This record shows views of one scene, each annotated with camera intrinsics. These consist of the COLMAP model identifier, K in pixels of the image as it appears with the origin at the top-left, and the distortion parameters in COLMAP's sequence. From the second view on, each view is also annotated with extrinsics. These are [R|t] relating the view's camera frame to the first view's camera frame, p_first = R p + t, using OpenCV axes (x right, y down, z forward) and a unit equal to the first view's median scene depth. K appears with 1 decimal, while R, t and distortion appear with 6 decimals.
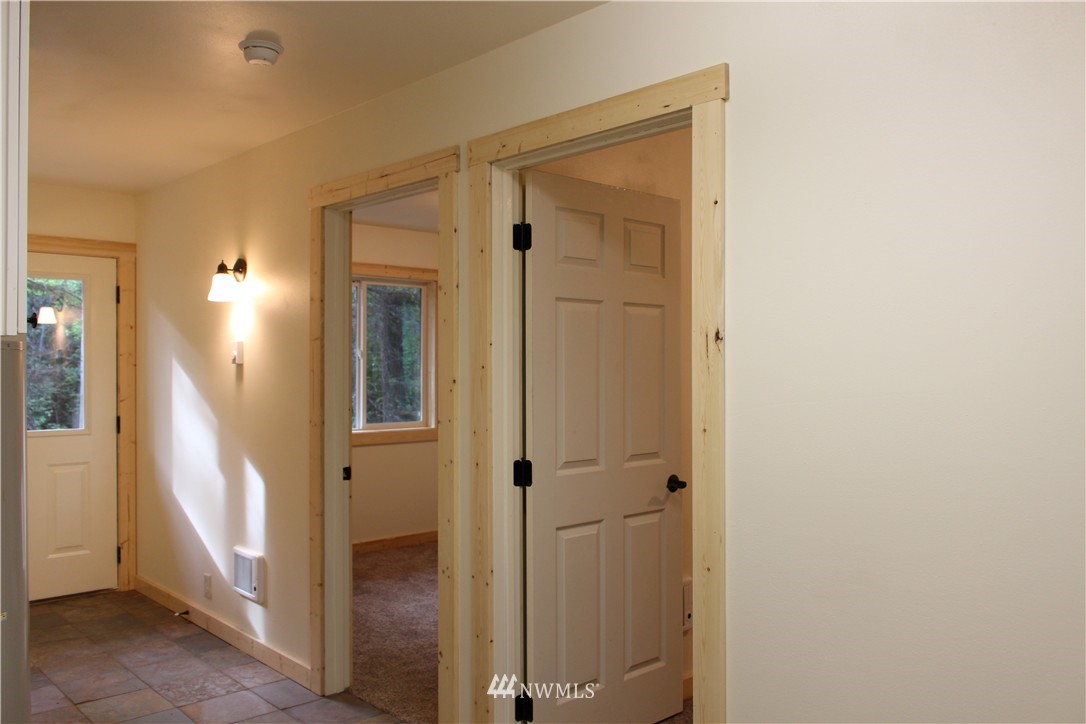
lens RADIAL K [[904.7, 0, 543.0], [0, 904.7, 362.0], [0, 0, 1]] dist [-0.057869, 0.010484]
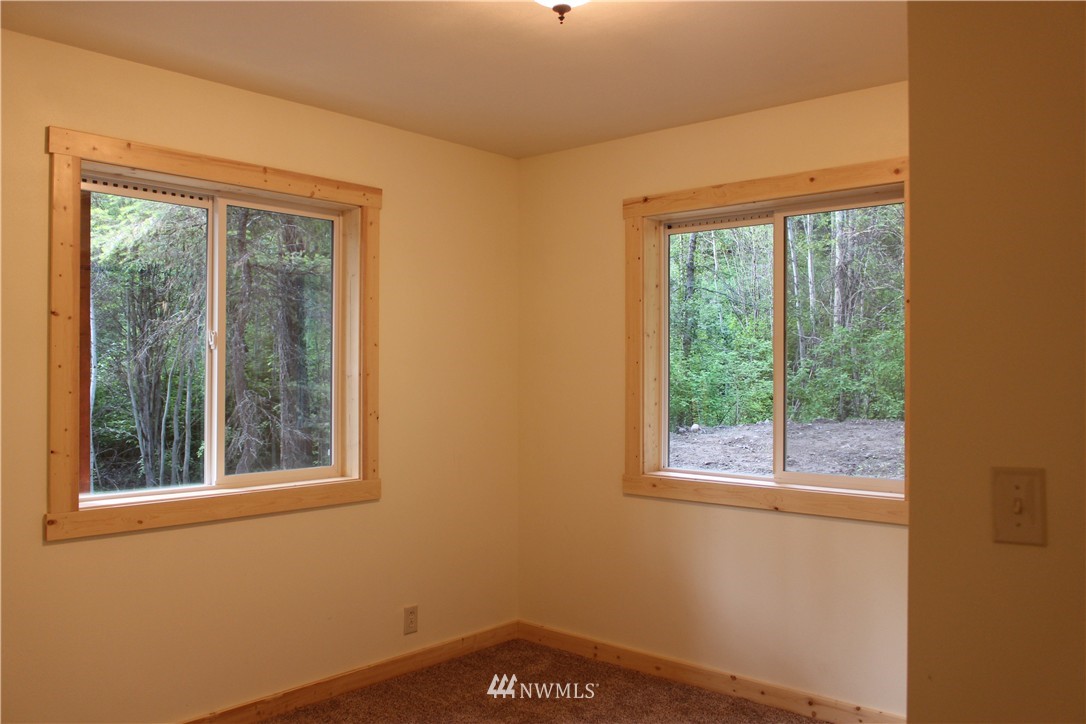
lens RADIAL K [[904.7, 0, 543.0], [0, 904.7, 362.0], [0, 0, 1]] dist [-0.057869, 0.010484]
pose [[0.994956, 0.003716, 0.100239, -0.028688], [-0.003571, 0.999992, -0.001633, 0.001699], [-0.100244, 0.001266, 0.994962, 0.202762]]
